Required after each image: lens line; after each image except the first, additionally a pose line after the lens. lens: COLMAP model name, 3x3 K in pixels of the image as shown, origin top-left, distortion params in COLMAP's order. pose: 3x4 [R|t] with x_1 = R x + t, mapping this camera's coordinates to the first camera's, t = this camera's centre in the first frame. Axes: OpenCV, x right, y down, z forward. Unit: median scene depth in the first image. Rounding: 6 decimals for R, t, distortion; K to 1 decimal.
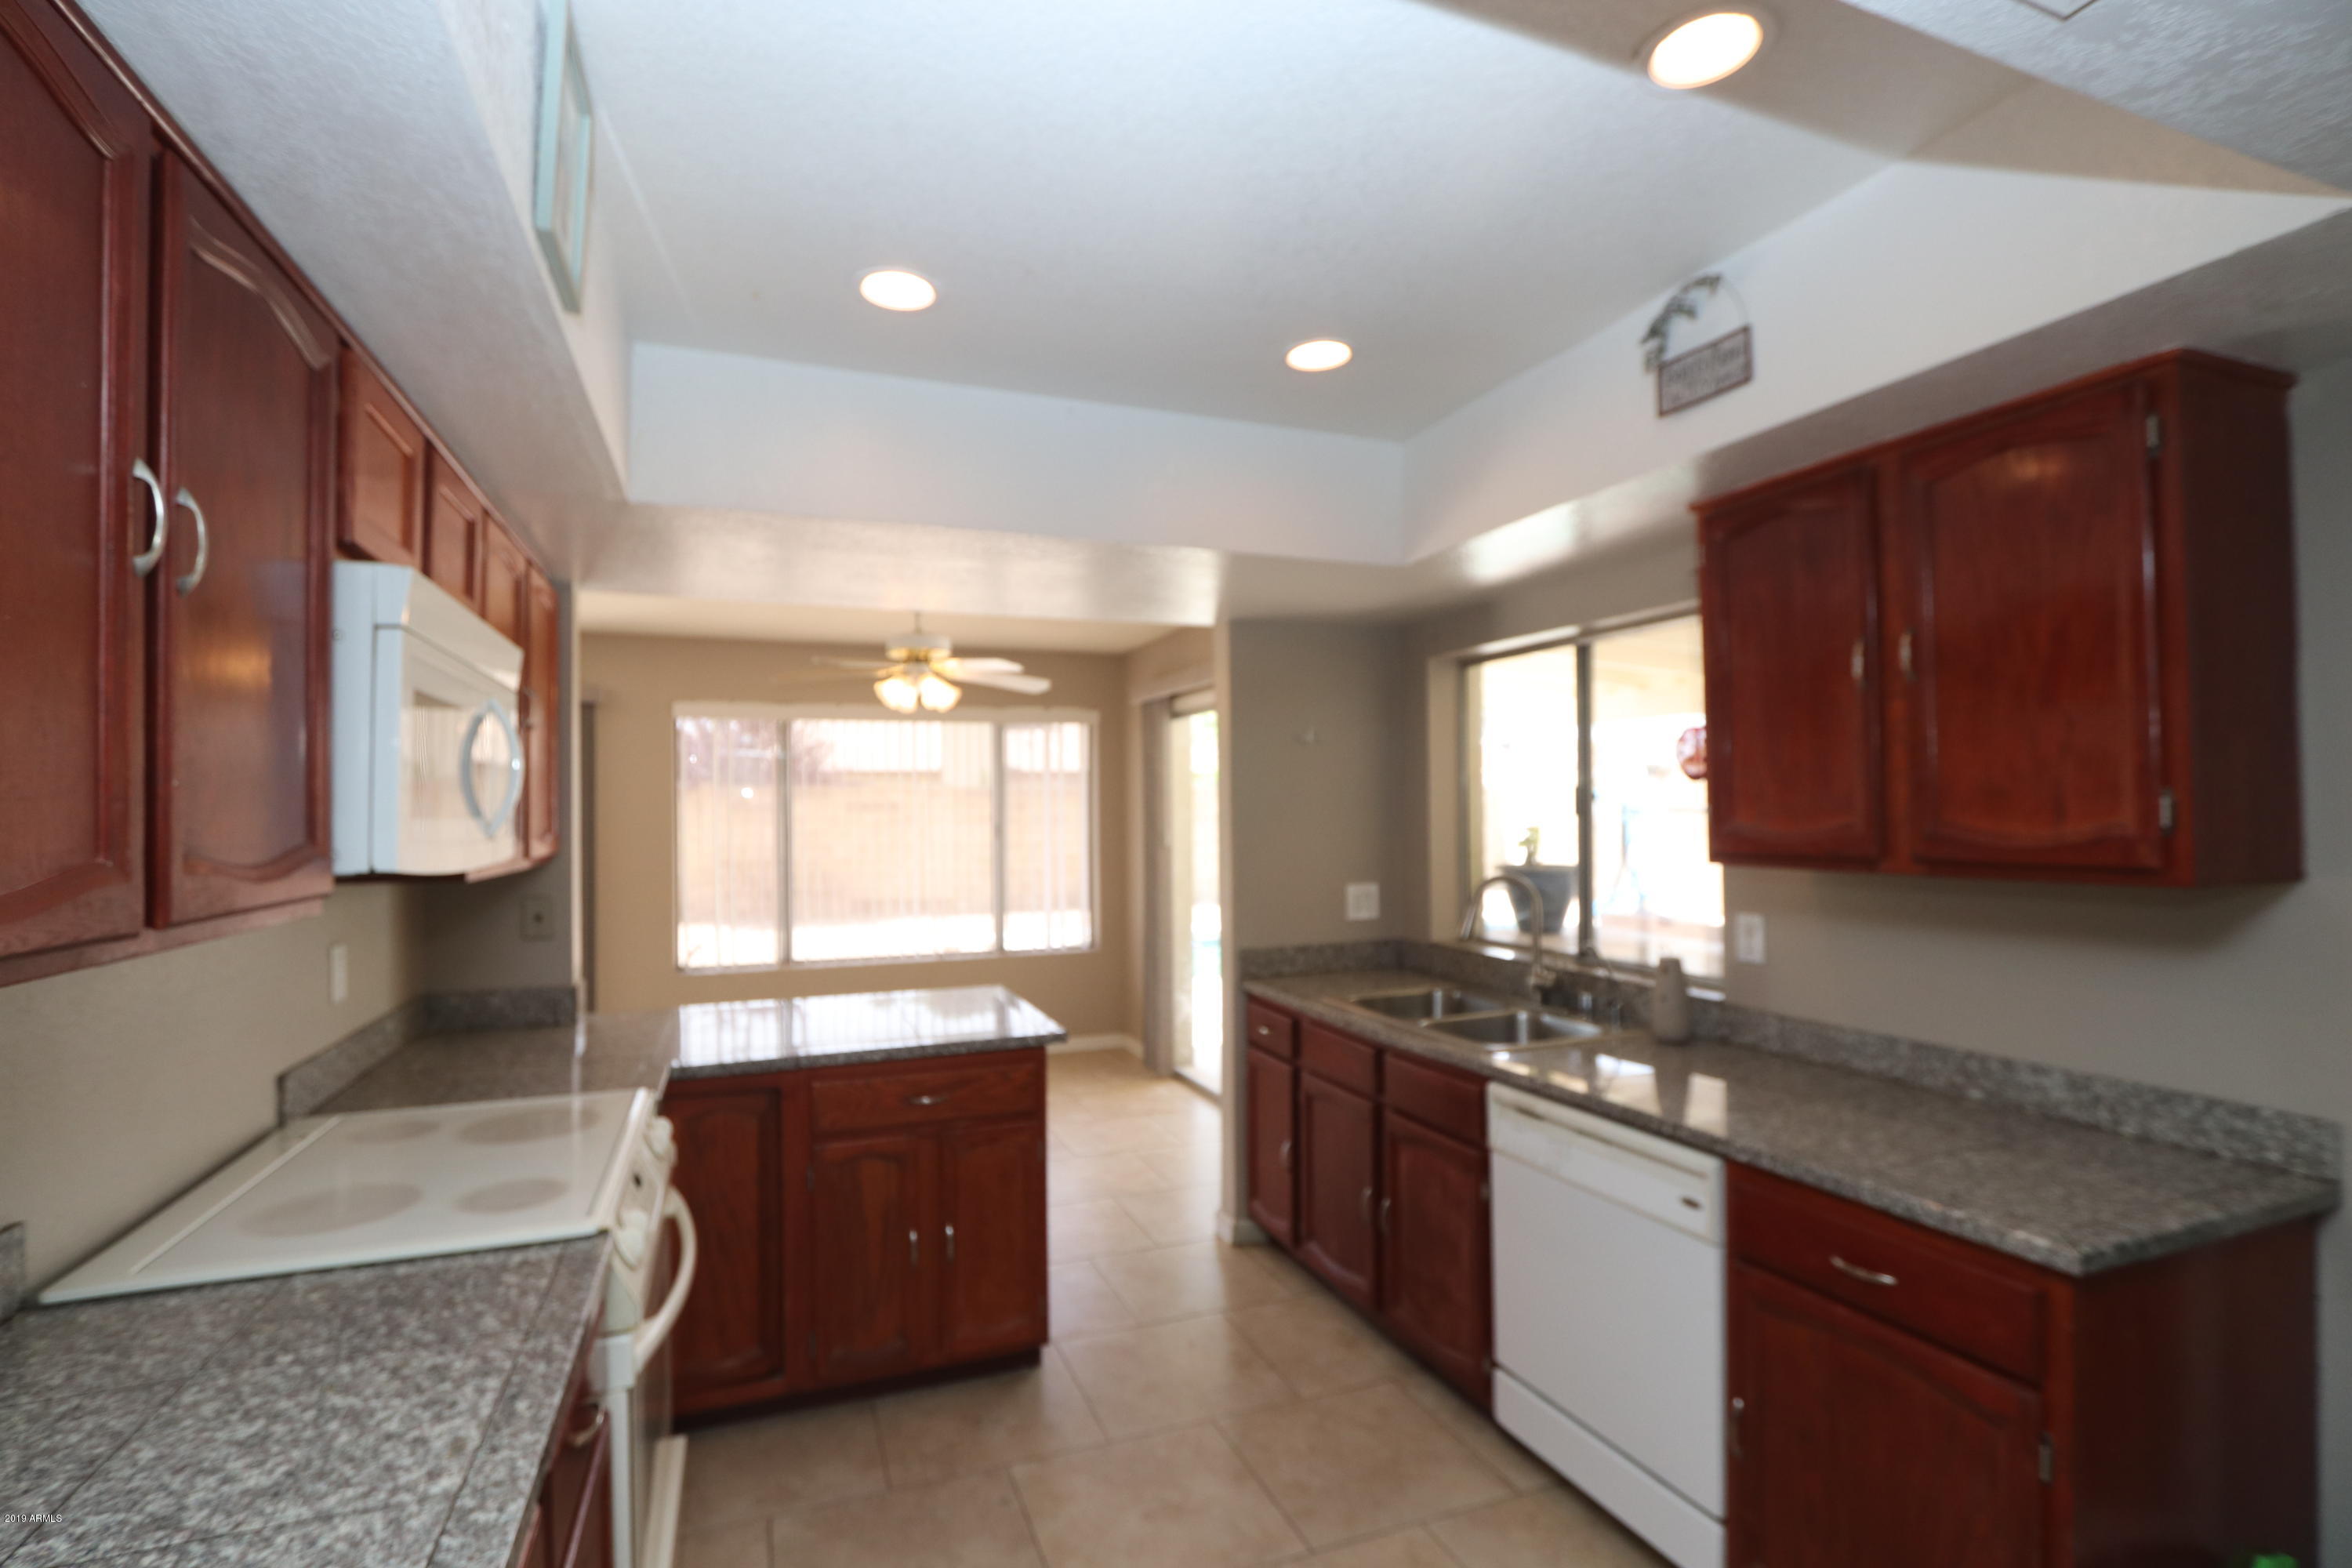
lens RADIAL K [[1072.3, 0, 1154.8], [0, 1072.3, 791.4], [0, 0, 1]] dist [-0.015374, 0.001028]
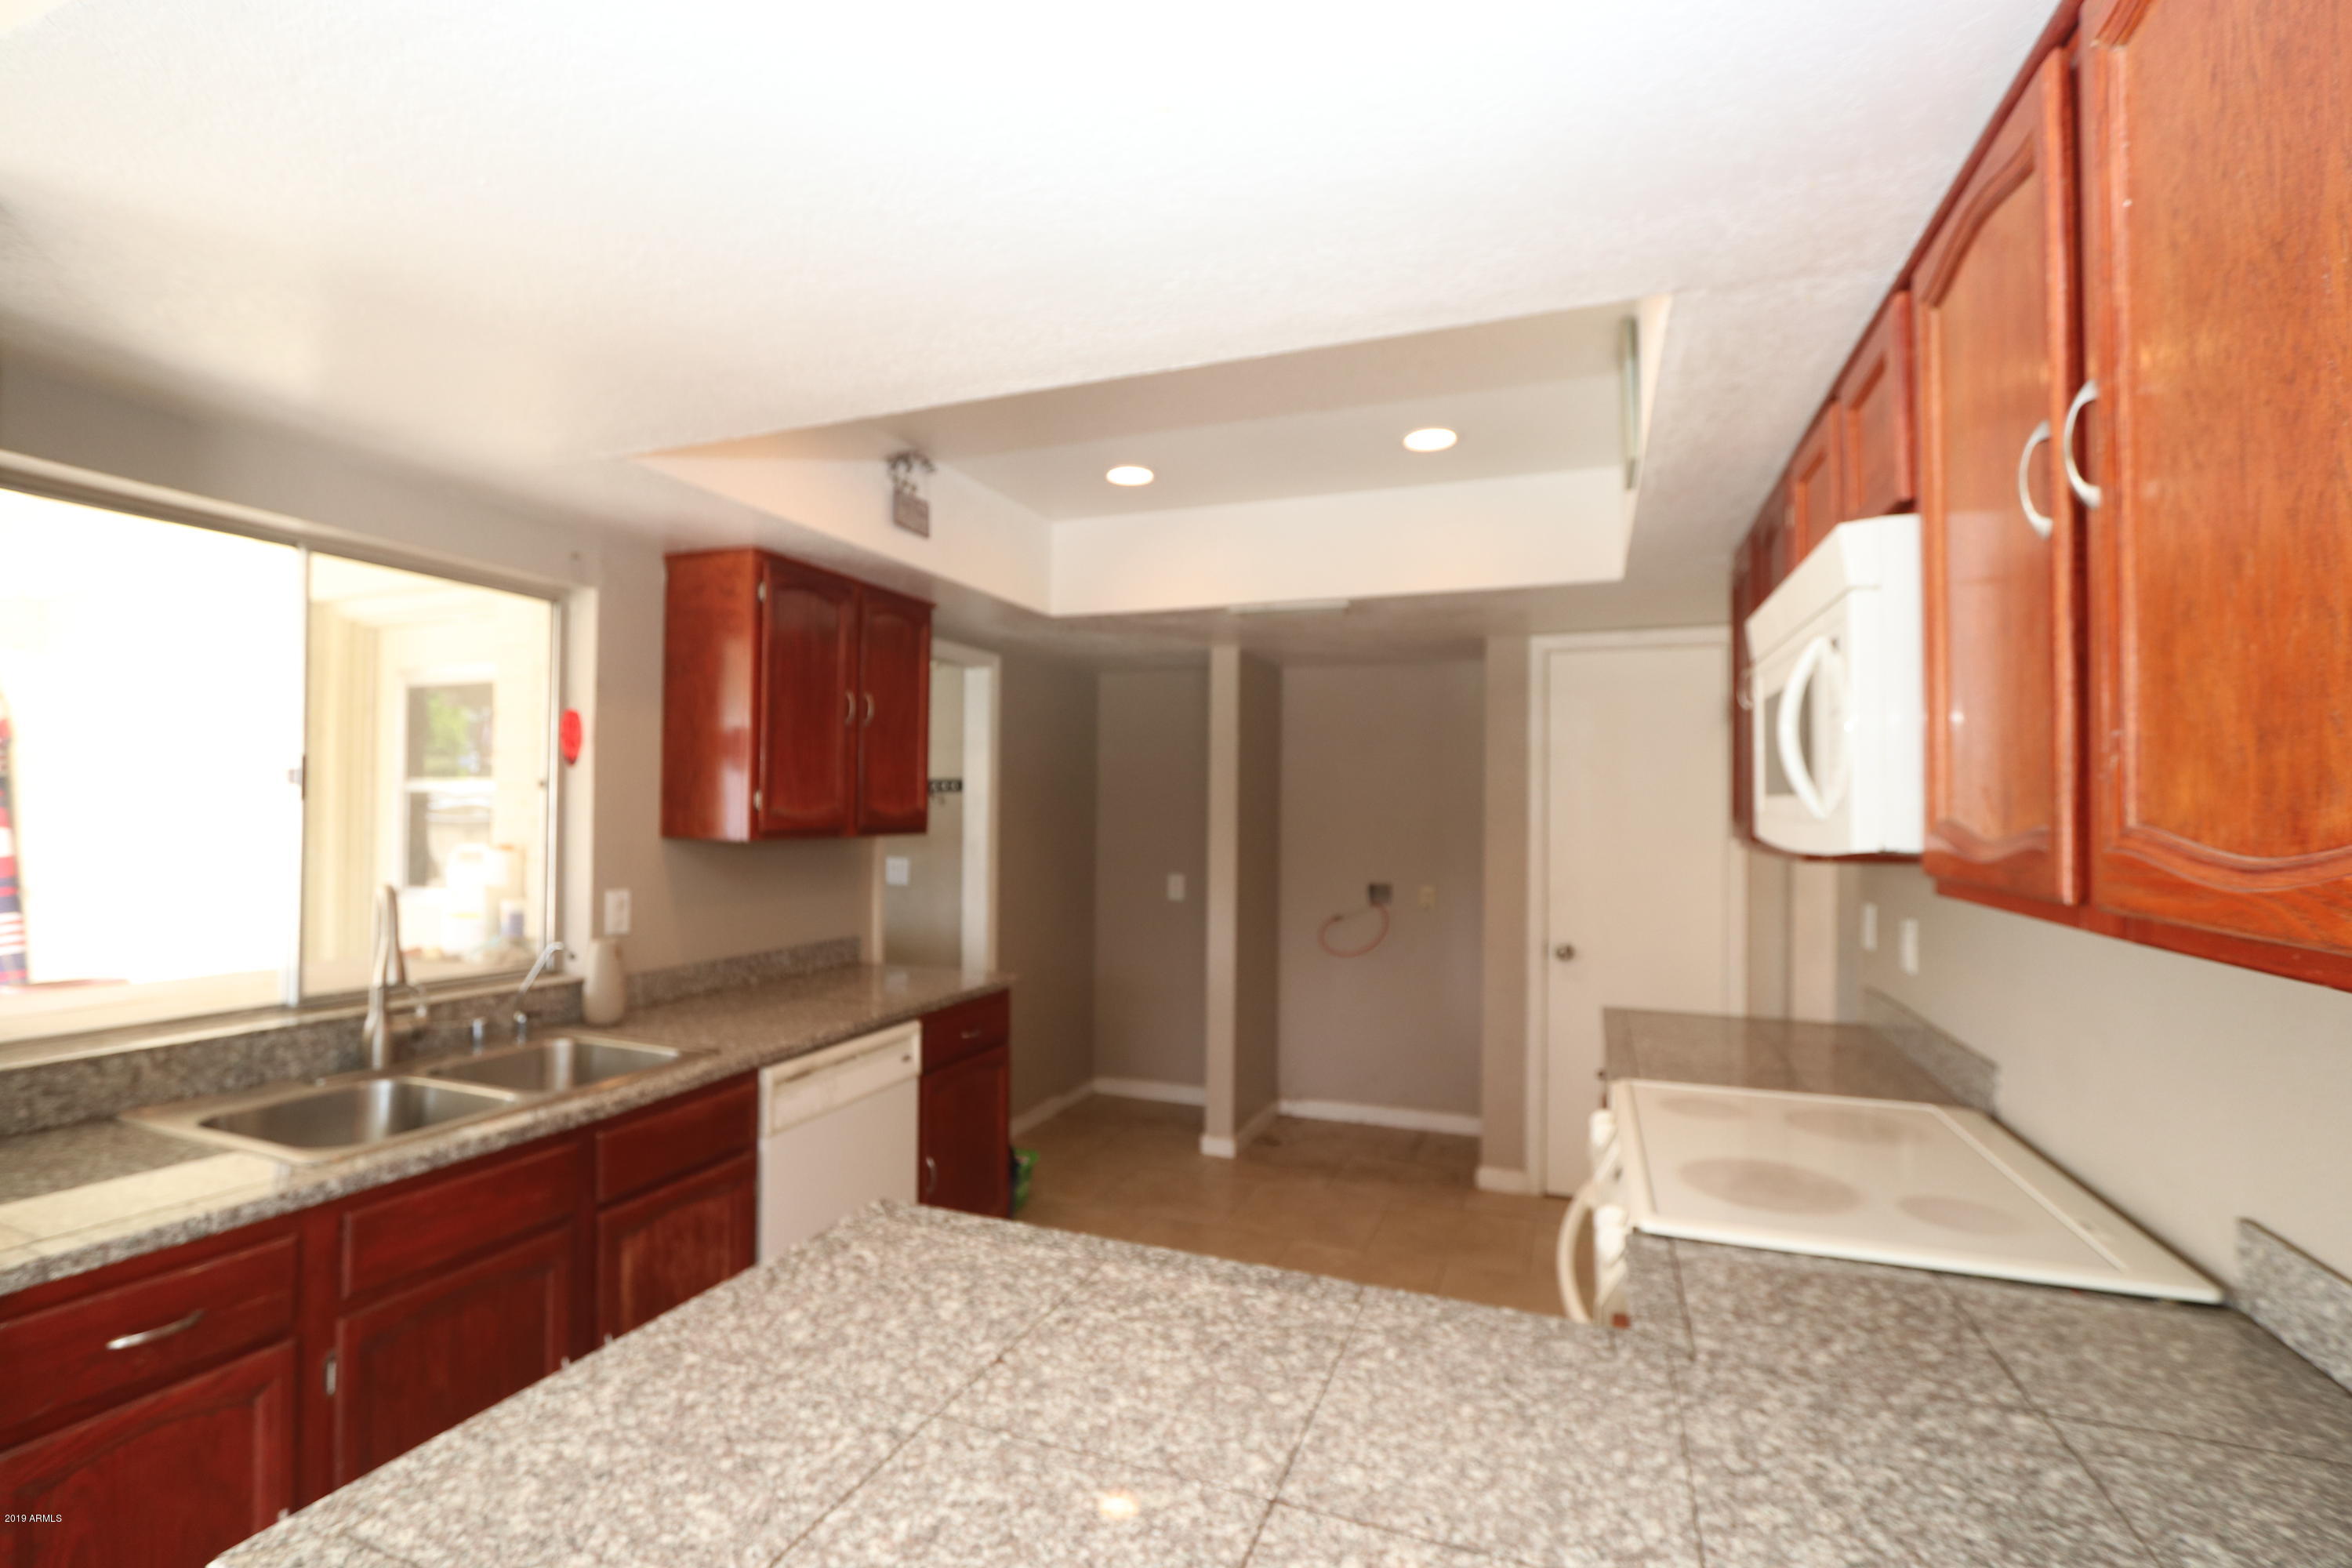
lens RADIAL K [[1072.3, 0, 1173.2], [0, 1072.3, 785.6], [0, 0, 1]] dist [-0.015374, 0.001028]
pose [[-0.750593, 0.018007, 0.660519, -0.573861], [-0.012820, 0.999044, -0.041804, 0.043943], [-0.660640, -0.039846, -0.749645, 1.389052]]
